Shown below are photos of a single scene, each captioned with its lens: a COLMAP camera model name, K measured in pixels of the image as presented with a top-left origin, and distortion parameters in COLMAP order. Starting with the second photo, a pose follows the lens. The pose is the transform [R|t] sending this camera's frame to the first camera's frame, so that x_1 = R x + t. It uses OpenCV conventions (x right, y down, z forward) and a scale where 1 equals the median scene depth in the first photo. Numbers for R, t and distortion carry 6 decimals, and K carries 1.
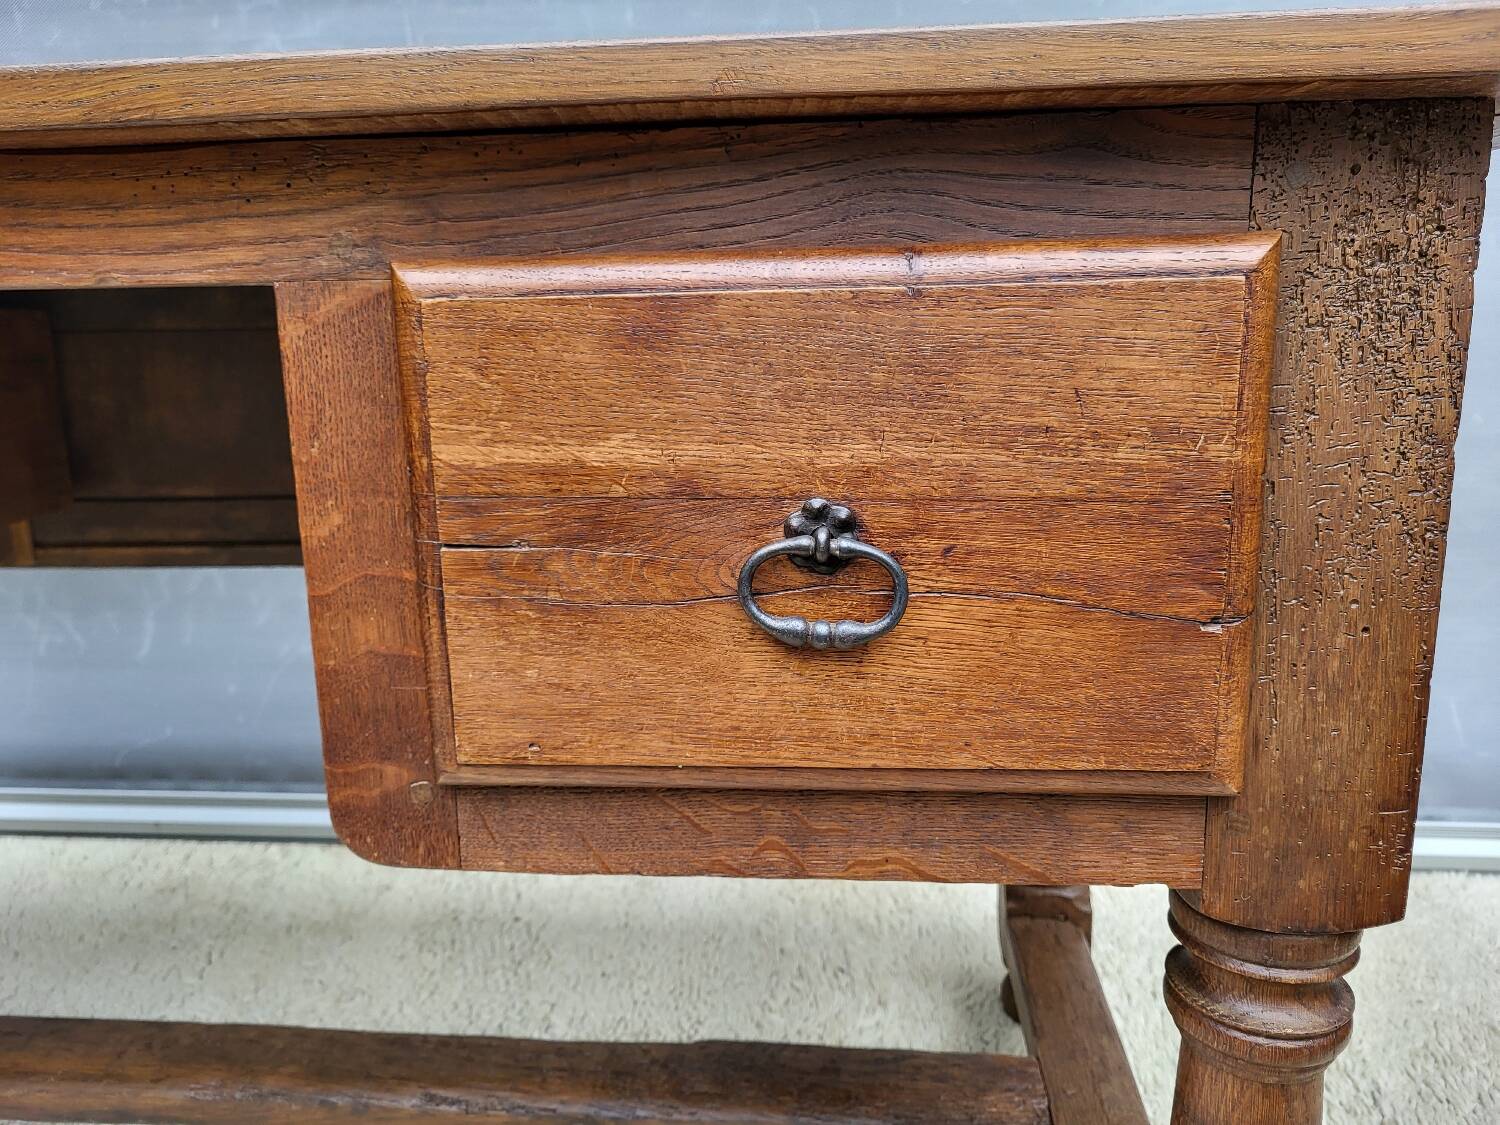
lens RADIAL K [[1129.5, 0, 750.0], [0, 1129.5, 562.5], [0, 0, 1]] dist [0.018625, -0.004668]
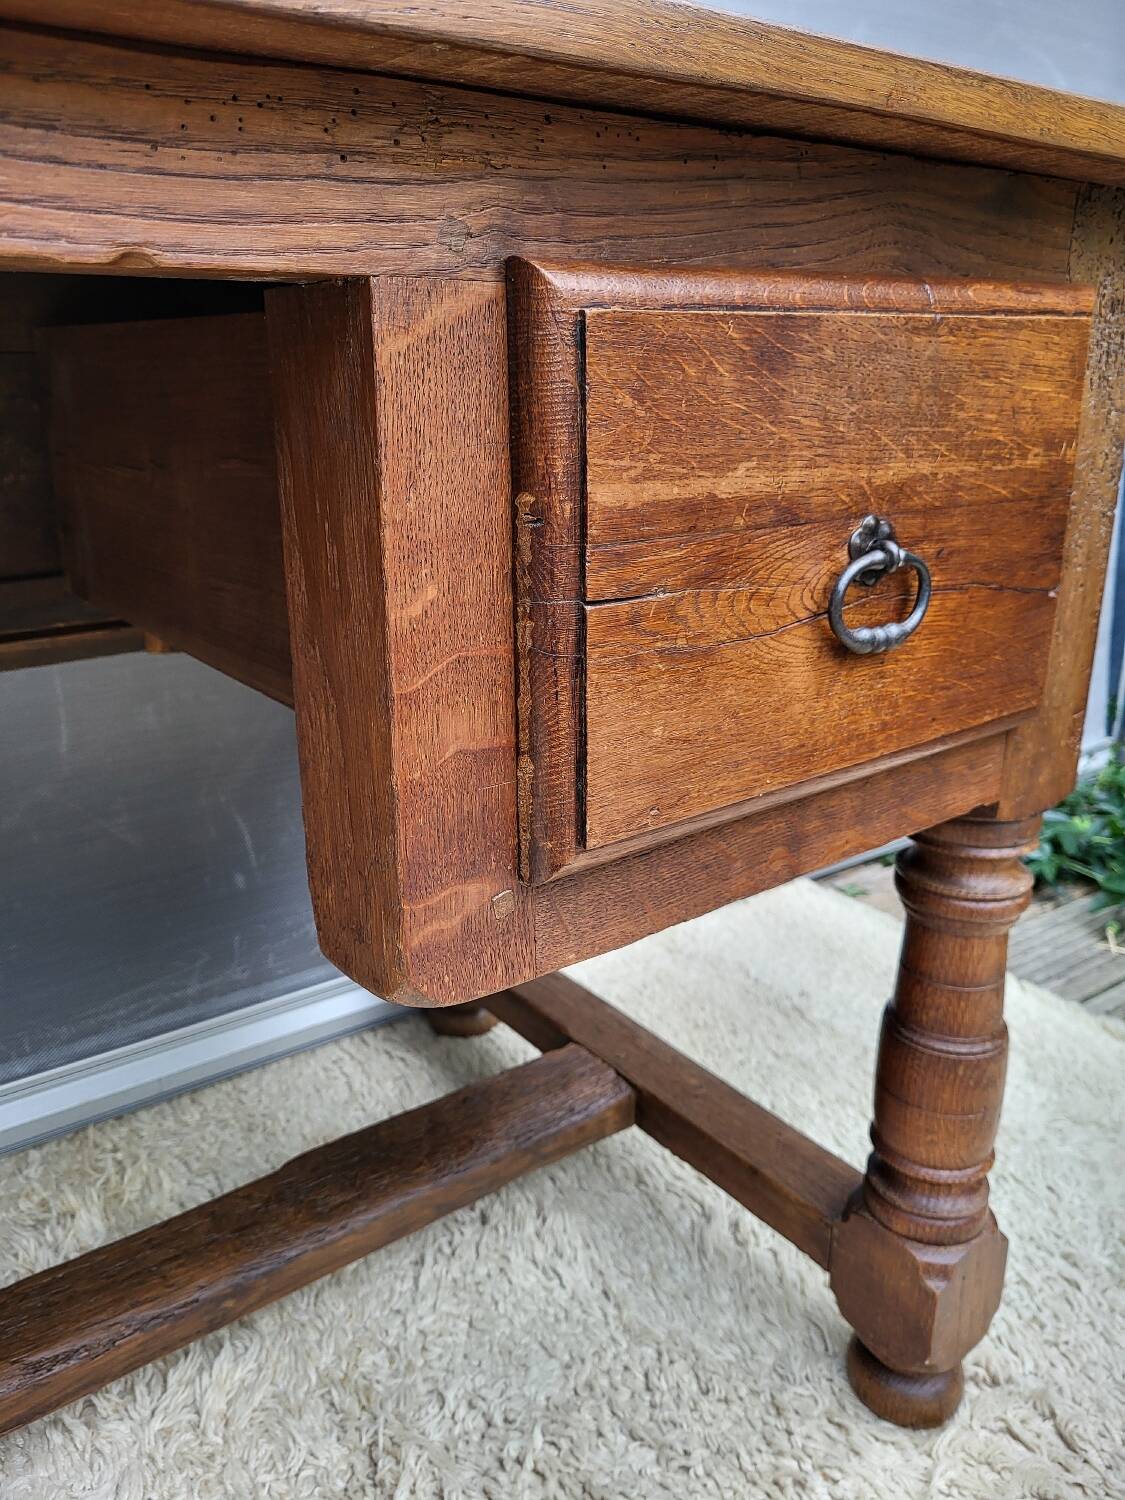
lens RADIAL K [[1129.5, 0, 528.5], [0, 1129.5, 729.6], [0, 0, 1]] dist [0.018625, -0.004668]
pose [[0.752928, -0.187700, 0.630768, -0.883392], [0.134017, 0.982111, 0.132279, -0.041582], [-0.644313, -0.015063, 0.764614, 0.370785]]
